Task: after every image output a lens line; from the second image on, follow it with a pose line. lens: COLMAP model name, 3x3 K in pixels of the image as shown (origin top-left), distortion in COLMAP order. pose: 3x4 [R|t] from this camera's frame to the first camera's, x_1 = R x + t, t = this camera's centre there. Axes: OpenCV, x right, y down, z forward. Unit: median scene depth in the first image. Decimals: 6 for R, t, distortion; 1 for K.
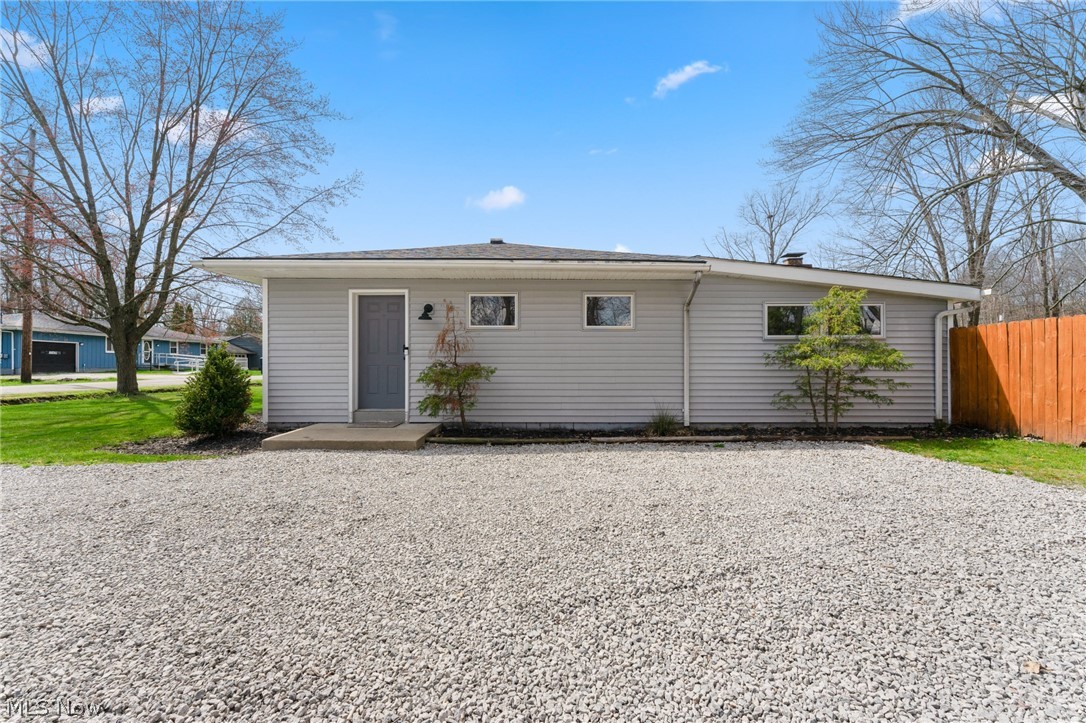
lens RADIAL K [[434.0, 0, 541.0], [0, 434.0, 365.2], [0, 0, 1]] dist [0.003315, -0.000829]
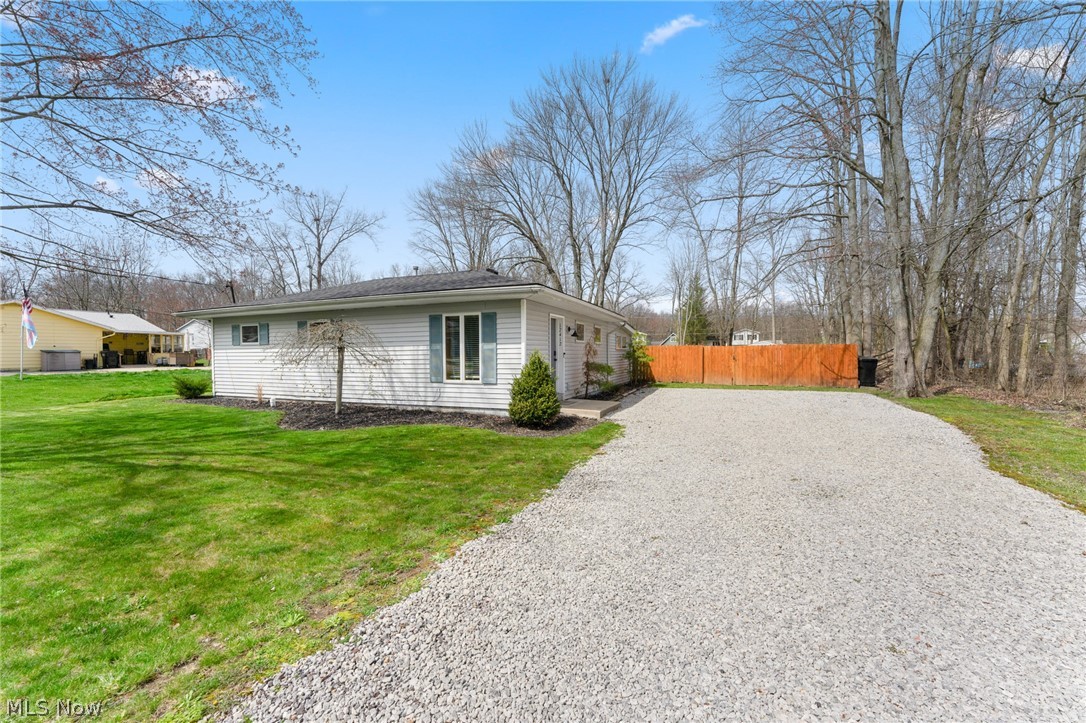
lens RADIAL K [[434.0, 0, 544.0], [0, 434.0, 362.4], [0, 0, 1]] dist [0.003315, -0.000829]
pose [[0.387236, -0.019061, 0.921783, -1.778854], [0.005626, 0.999817, 0.018312, -0.034518], [-0.921963, -0.001905, 0.387272, 0.447761]]
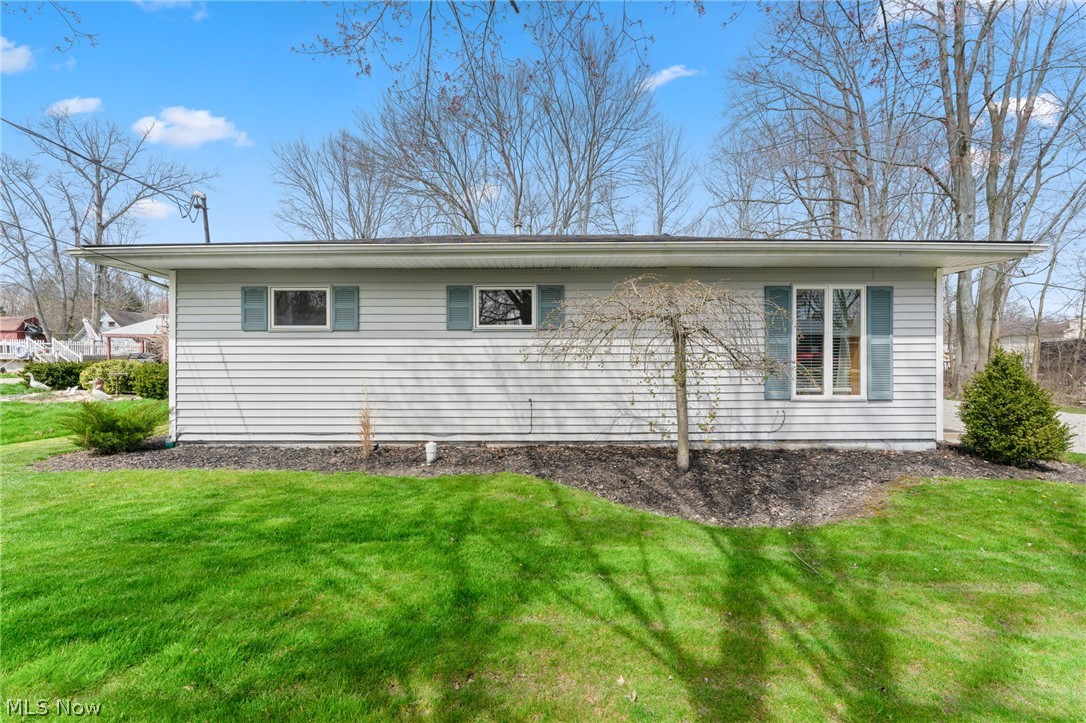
lens RADIAL K [[434.0, 0, 542.4], [0, 434.0, 361.1], [0, 0, 1]] dist [0.003315, -0.000829]
pose [[-0.003014, 0.003730, 0.999989, -1.454938], [0.000283, 0.999993, -0.003730, -0.017660], [-0.999995, 0.000272, -0.003015, 1.752867]]
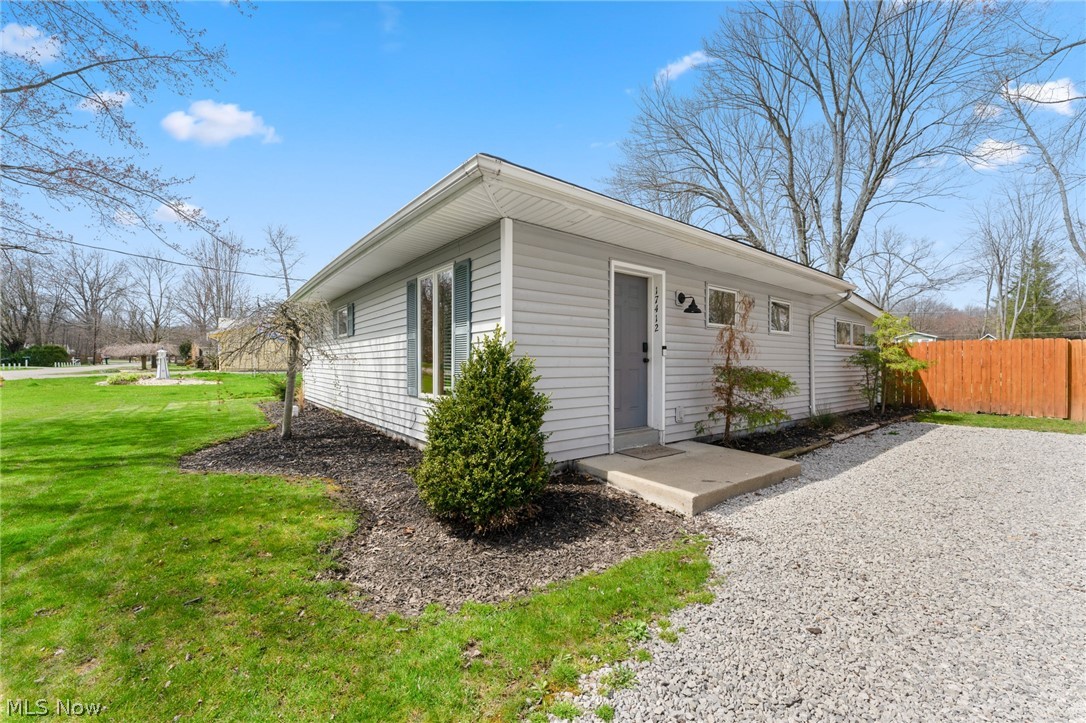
lens RADIAL K [[434.0, 0, 541.6], [0, 434.0, 361.4], [0, 0, 1]] dist [0.003315, -0.000829]
pose [[0.788295, 0.005163, 0.615276, -0.940402], [-0.002088, 0.999981, -0.005716, -0.008851], [-0.615294, 0.003221, 0.788291, 0.522212]]
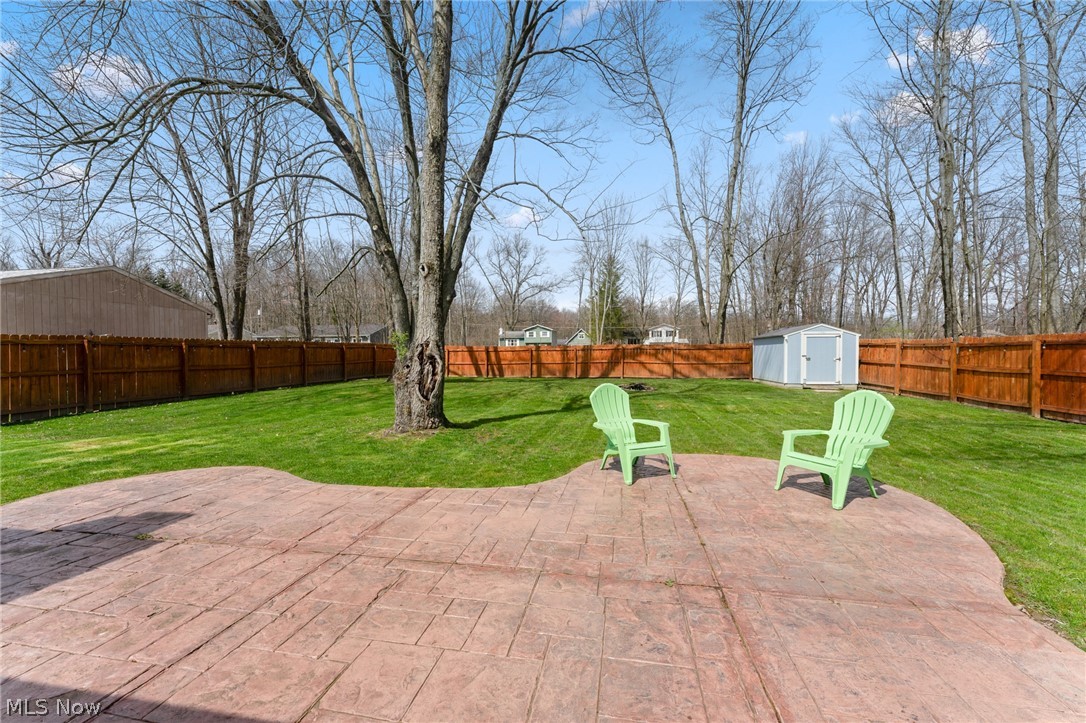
lens RADIAL K [[434.0, 0, 541.9], [0, 434.0, 361.0], [0, 0, 1]] dist [0.003315, -0.000829]
pose [[0.175089, -0.018937, 0.984370, 1.034669], [0.006176, 0.999816, 0.018136, -0.024286], [-0.984533, 0.002904, 0.175174, 1.080198]]
